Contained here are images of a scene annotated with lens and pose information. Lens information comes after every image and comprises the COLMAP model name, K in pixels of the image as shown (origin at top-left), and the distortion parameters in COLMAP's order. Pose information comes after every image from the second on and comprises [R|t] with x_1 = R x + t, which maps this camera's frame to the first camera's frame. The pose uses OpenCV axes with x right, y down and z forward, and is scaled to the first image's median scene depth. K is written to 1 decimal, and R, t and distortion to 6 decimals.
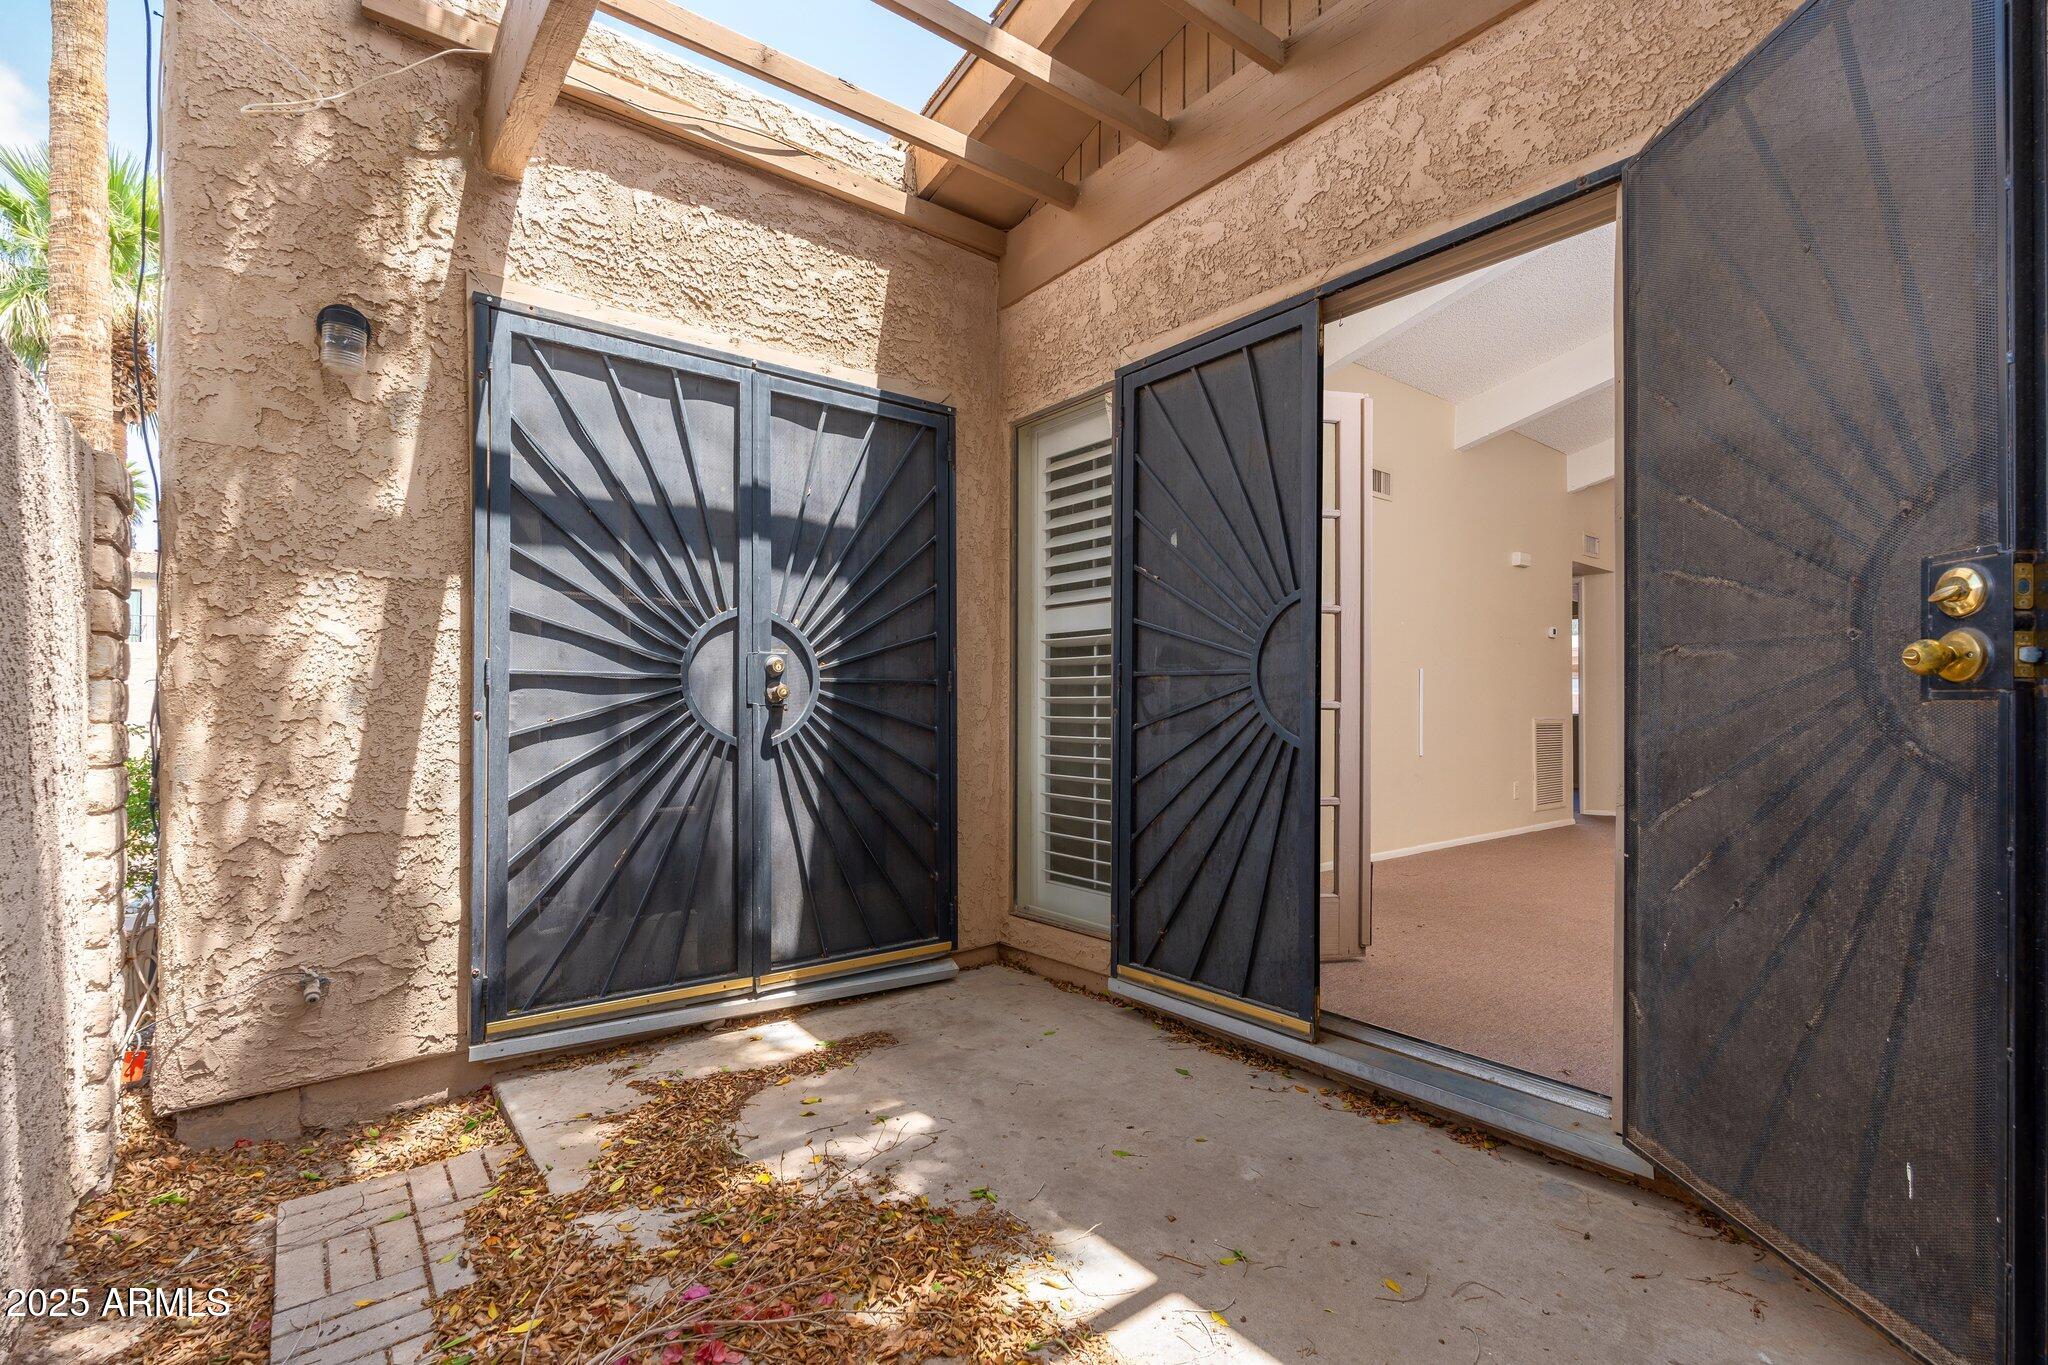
lens RADIAL K [[911.3, 0, 1041.7], [0, 911.3, 700.2], [0, 0, 1]] dist [-0.001933, 0.002044]
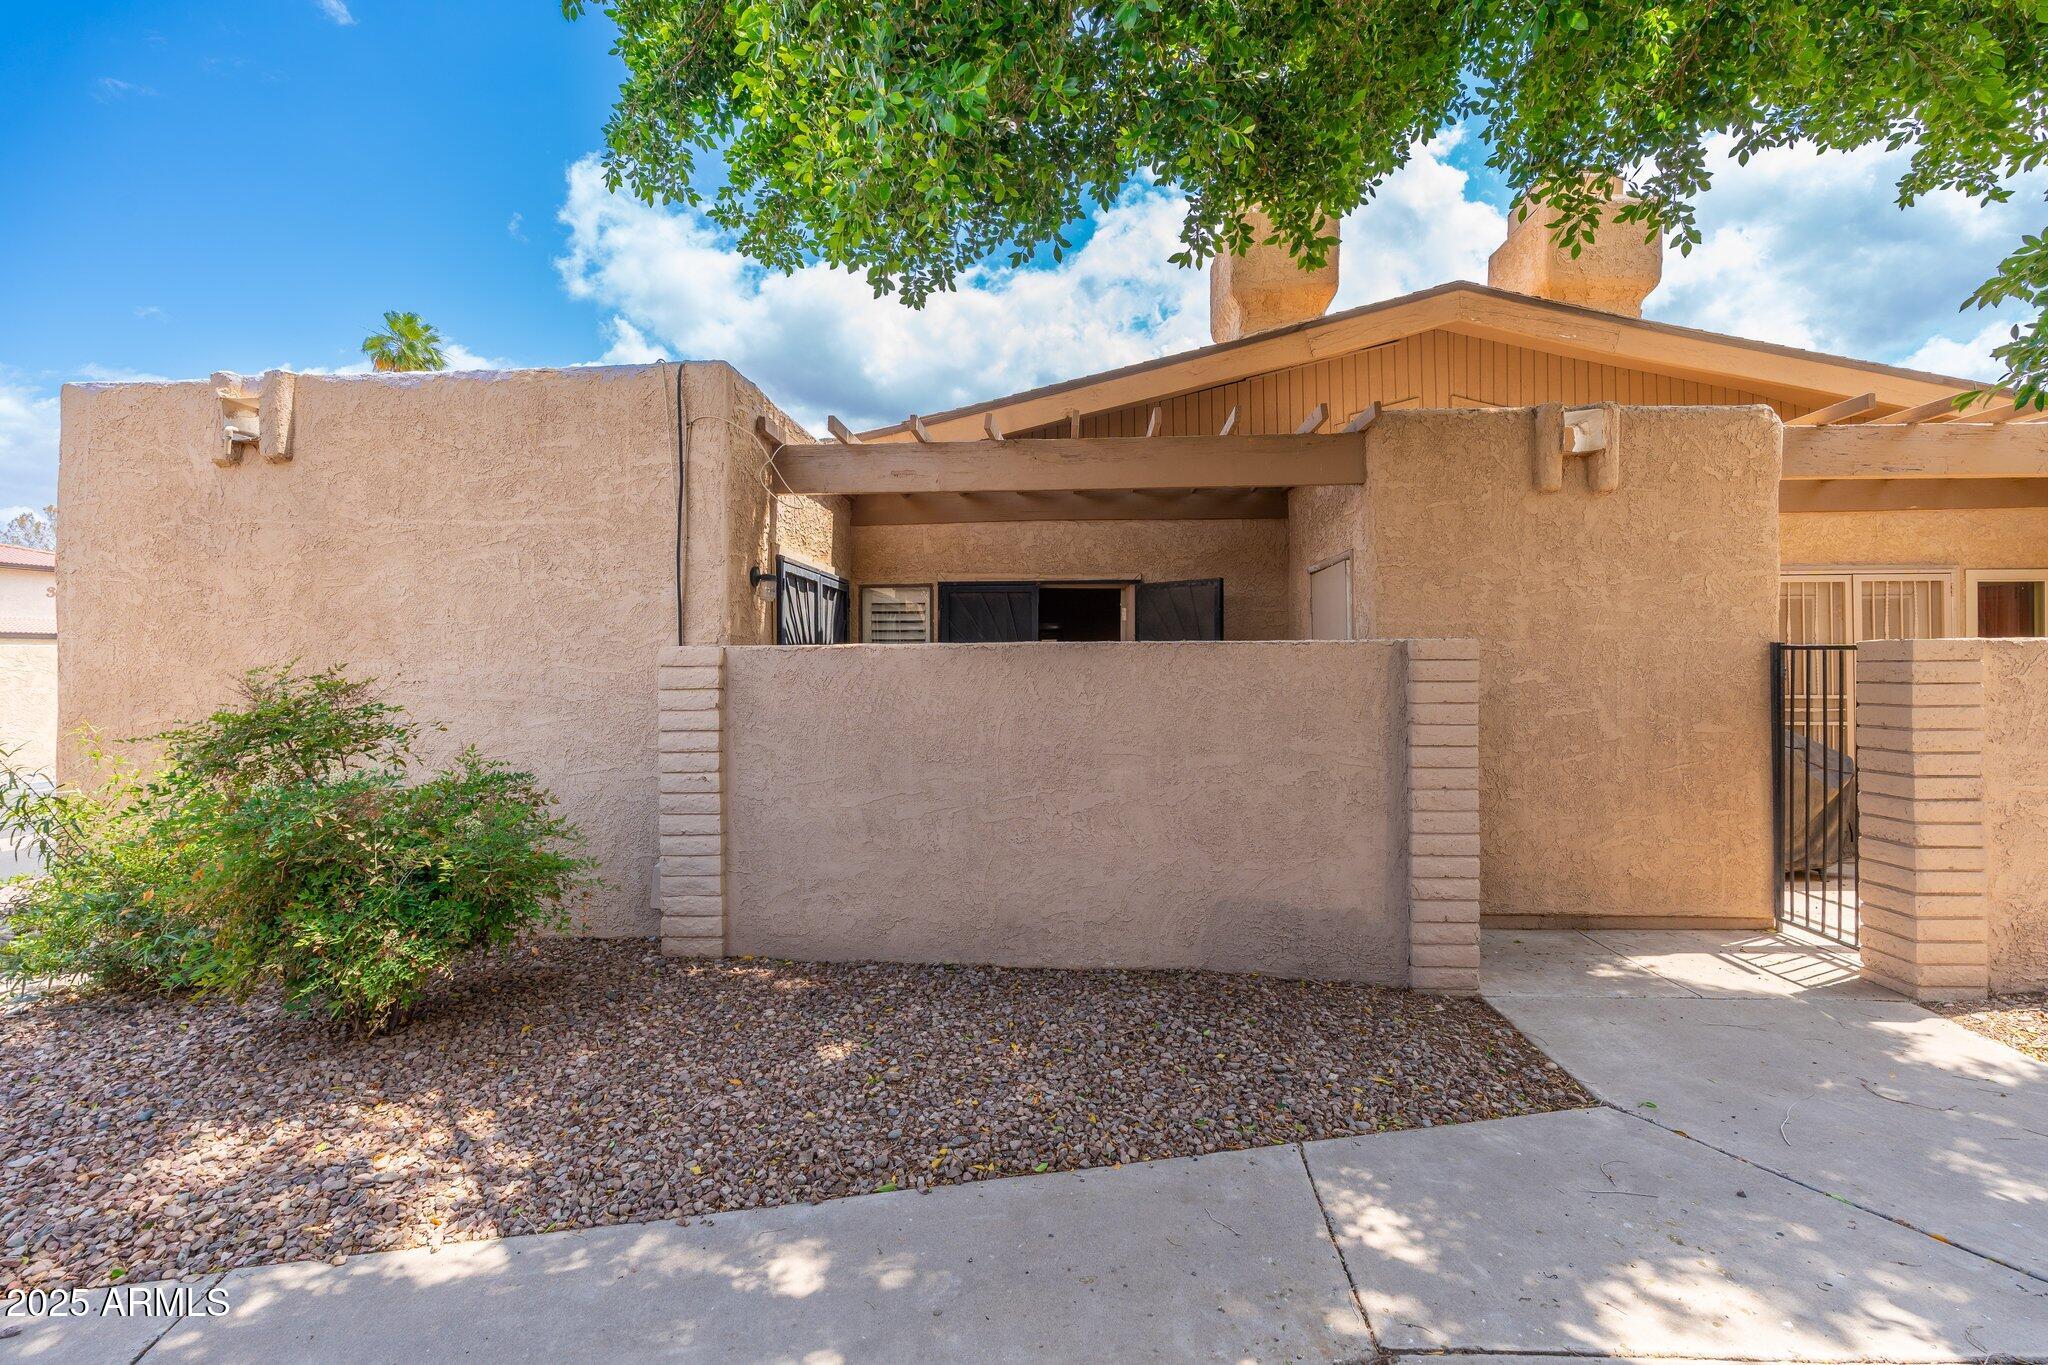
lens RADIAL K [[911.3, 0, 1019.5], [0, 911.3, 665.8], [0, 0, 1]] dist [-0.001933, 0.002044]
pose [[0.666855, -0.002163, 0.745184, -1.813596], [-0.003106, 0.999979, 0.005682, -0.194476], [-0.745181, -0.006103, 0.666834, -0.845553]]
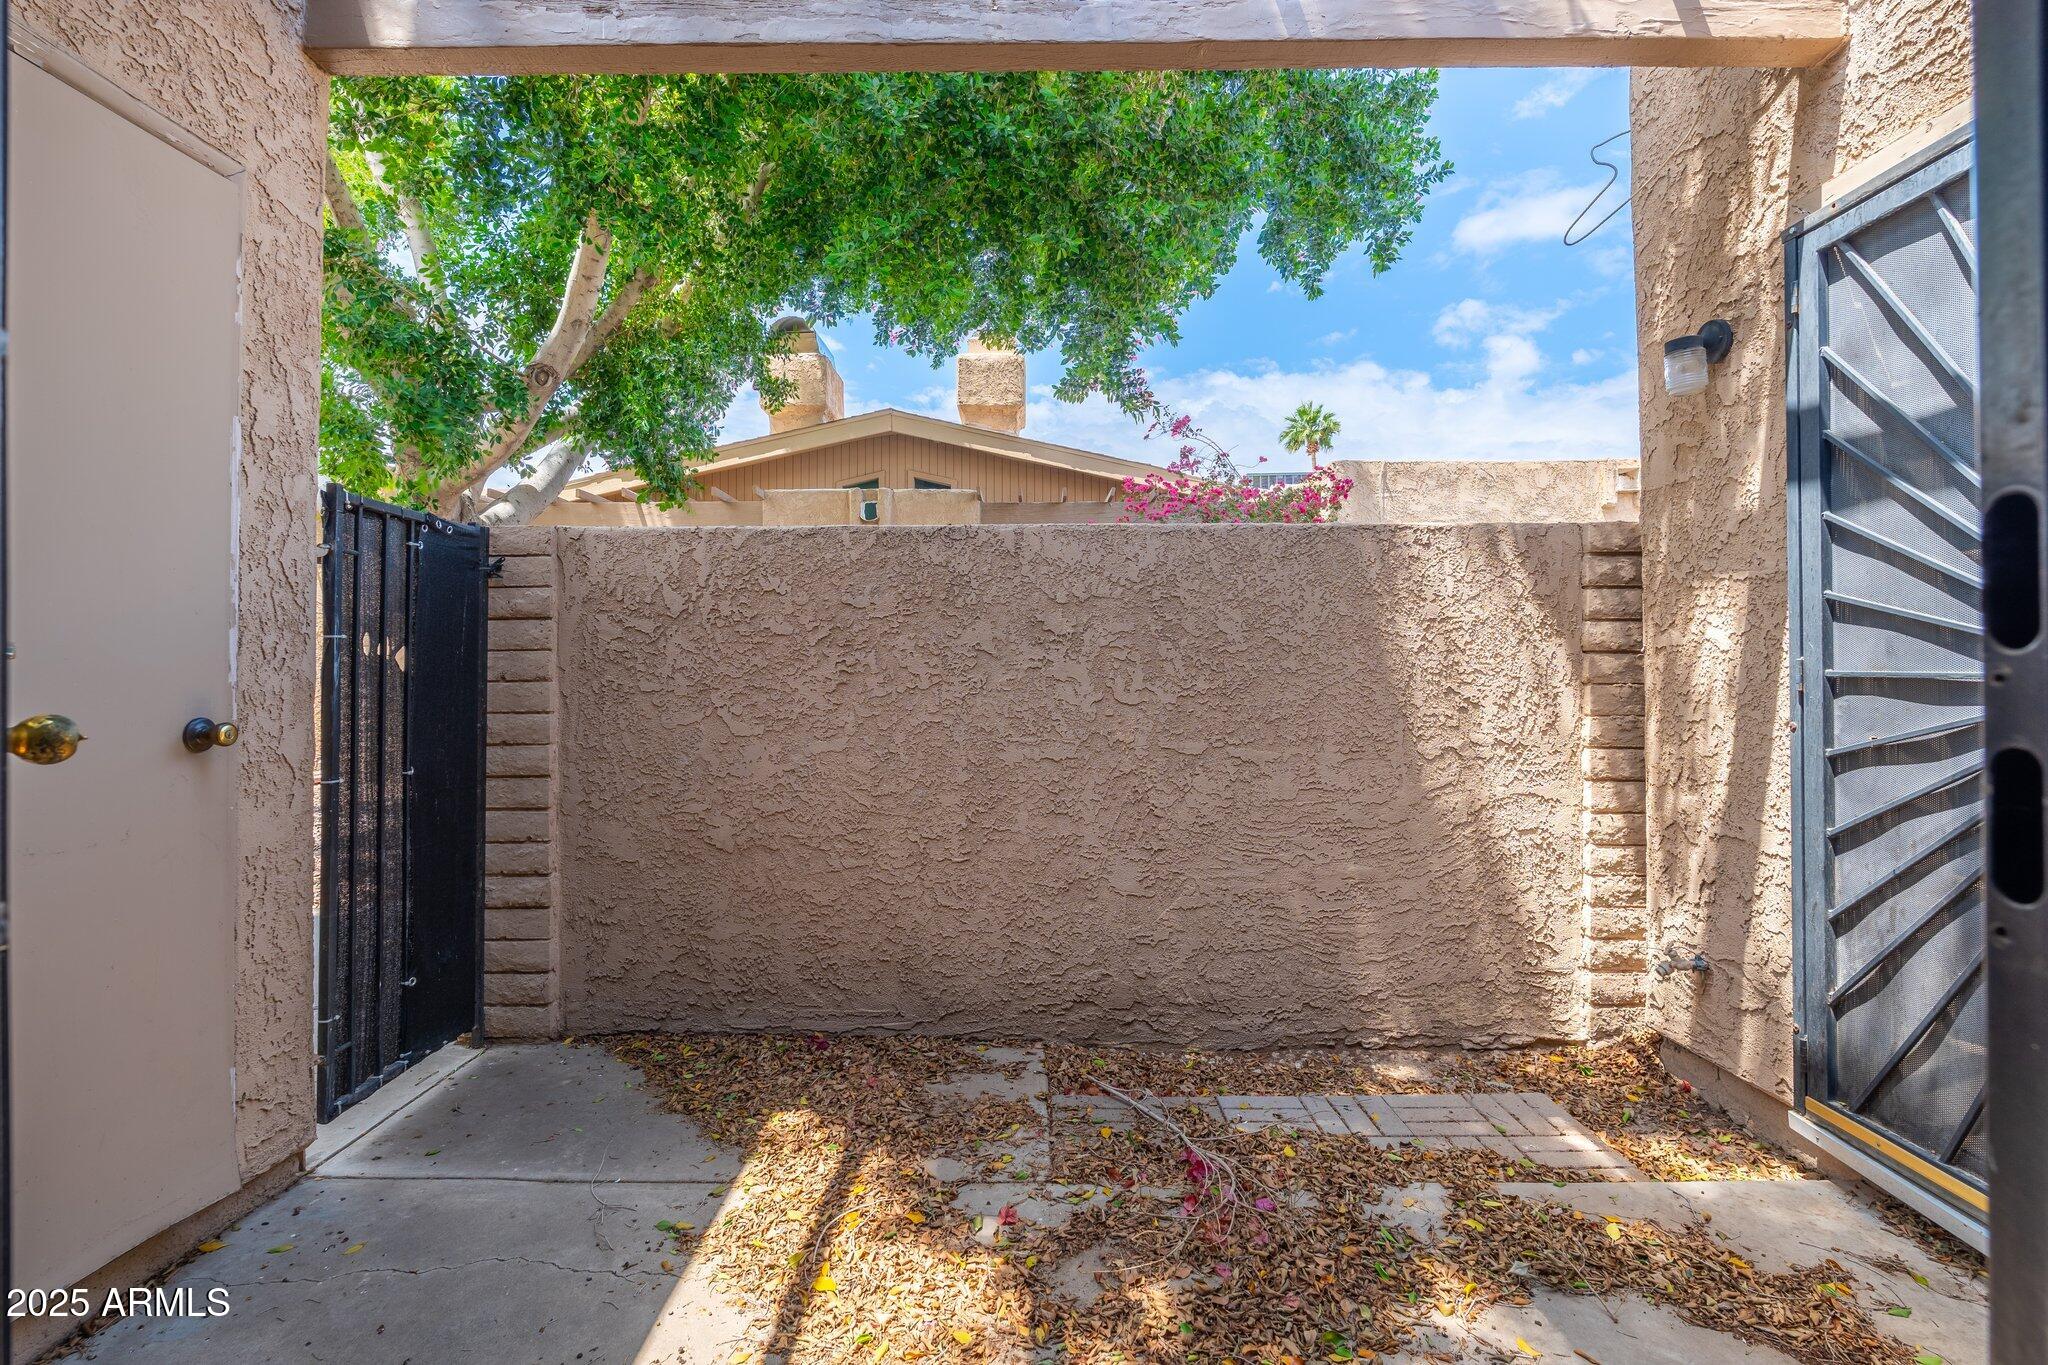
lens RADIAL K [[911.3, 0, 1025.0], [0, 911.3, 671.8], [0, 0, 1]] dist [-0.001933, 0.002044]
pose [[-0.628895, 0.003403, -0.777483, 0.479772], [0.007426, 0.999971, -0.001630, -0.036953], [0.777455, -0.006799, -0.628902, 0.953593]]
